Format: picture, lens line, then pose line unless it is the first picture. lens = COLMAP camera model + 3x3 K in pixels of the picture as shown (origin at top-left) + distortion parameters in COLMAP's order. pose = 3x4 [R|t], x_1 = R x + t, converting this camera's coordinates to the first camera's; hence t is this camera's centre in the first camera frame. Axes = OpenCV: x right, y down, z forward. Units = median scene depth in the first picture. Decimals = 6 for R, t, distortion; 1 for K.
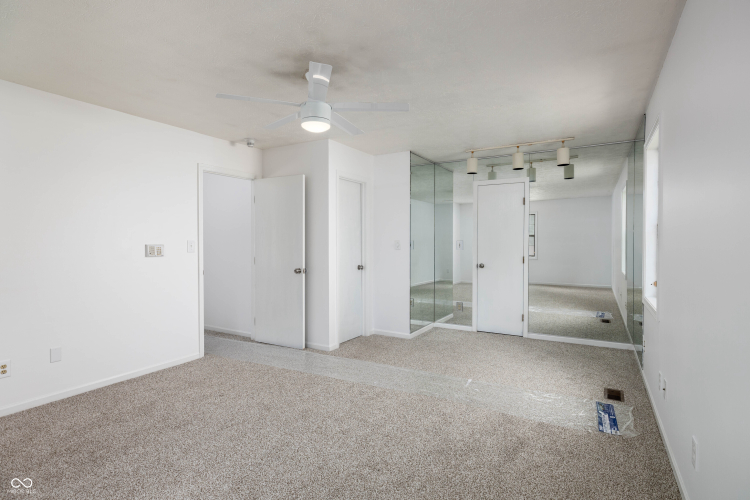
lens RADIAL K [[371.6, 0, 373.8], [0, 371.6, 245.4], [0, 0, 1]] dist [-0.001055, -0.000210]
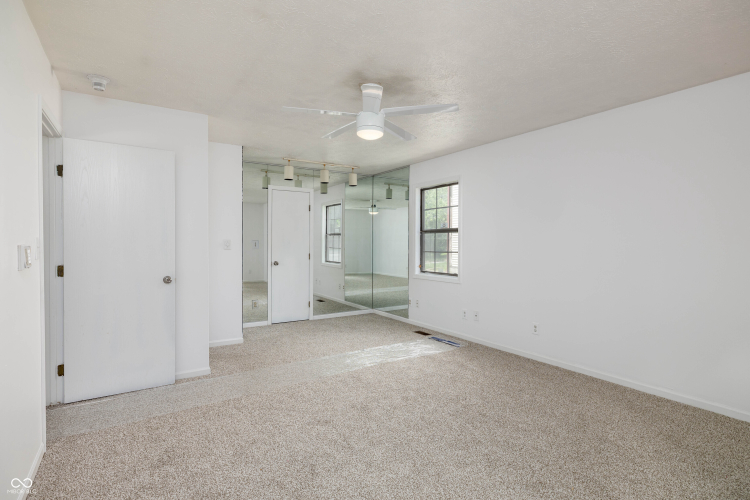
lens RADIAL K [[375.1, 0, 367.1], [0, 375.1, 248.1], [0, 0, 1]] dist [-0.000578, -0.000094]
pose [[0.454852, -0.007658, 0.890534, -0.705485], [-0.004467, 0.999931, 0.010880, -0.004156], [-0.890556, -0.008927, 0.454786, 0.317909]]
